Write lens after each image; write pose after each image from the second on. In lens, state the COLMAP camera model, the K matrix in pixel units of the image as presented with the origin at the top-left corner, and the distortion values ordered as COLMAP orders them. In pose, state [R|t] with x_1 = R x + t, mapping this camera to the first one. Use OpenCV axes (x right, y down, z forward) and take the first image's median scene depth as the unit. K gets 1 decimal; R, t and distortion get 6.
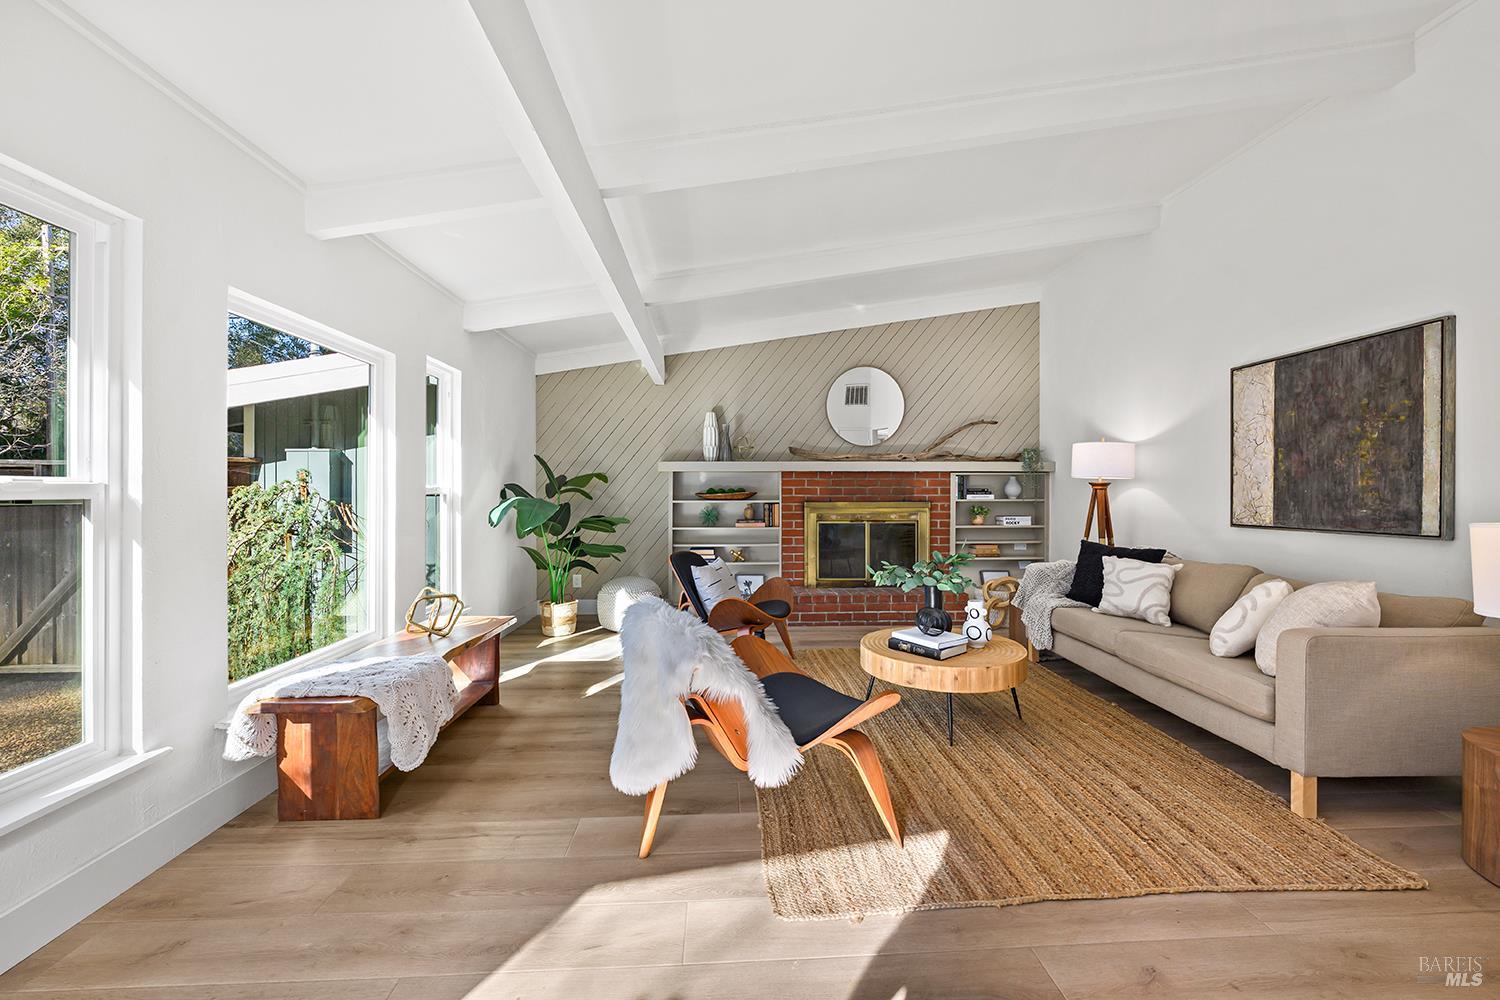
lens RADIAL K [[704.9, 0, 724.8], [0, 704.9, 491.5], [0, 0, 1]] dist [-0.010961, 0.003431]
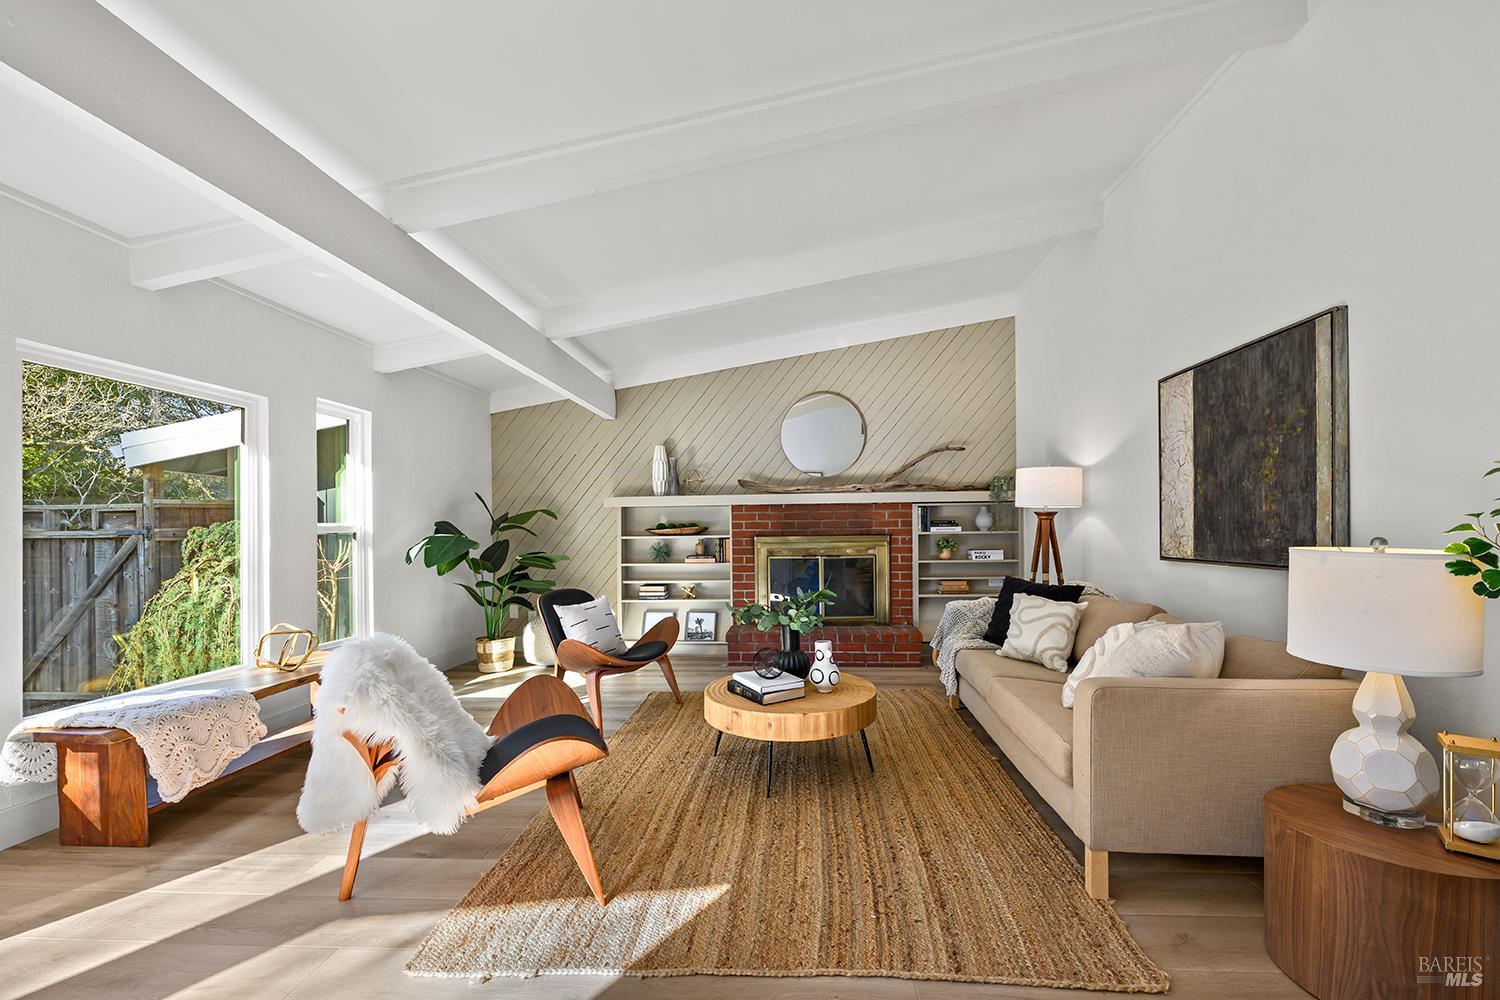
lens RADIAL K [[704.9, 0, 785.4], [0, 704.9, 530.3], [0, 0, 1]] dist [-0.010961, 0.003431]
pose [[0.991907, -0.011157, -0.126472, 0.381201], [0.011629, 0.999928, 0.002993, 0.005231], [0.126429, -0.004439, 0.991966, 0.066515]]
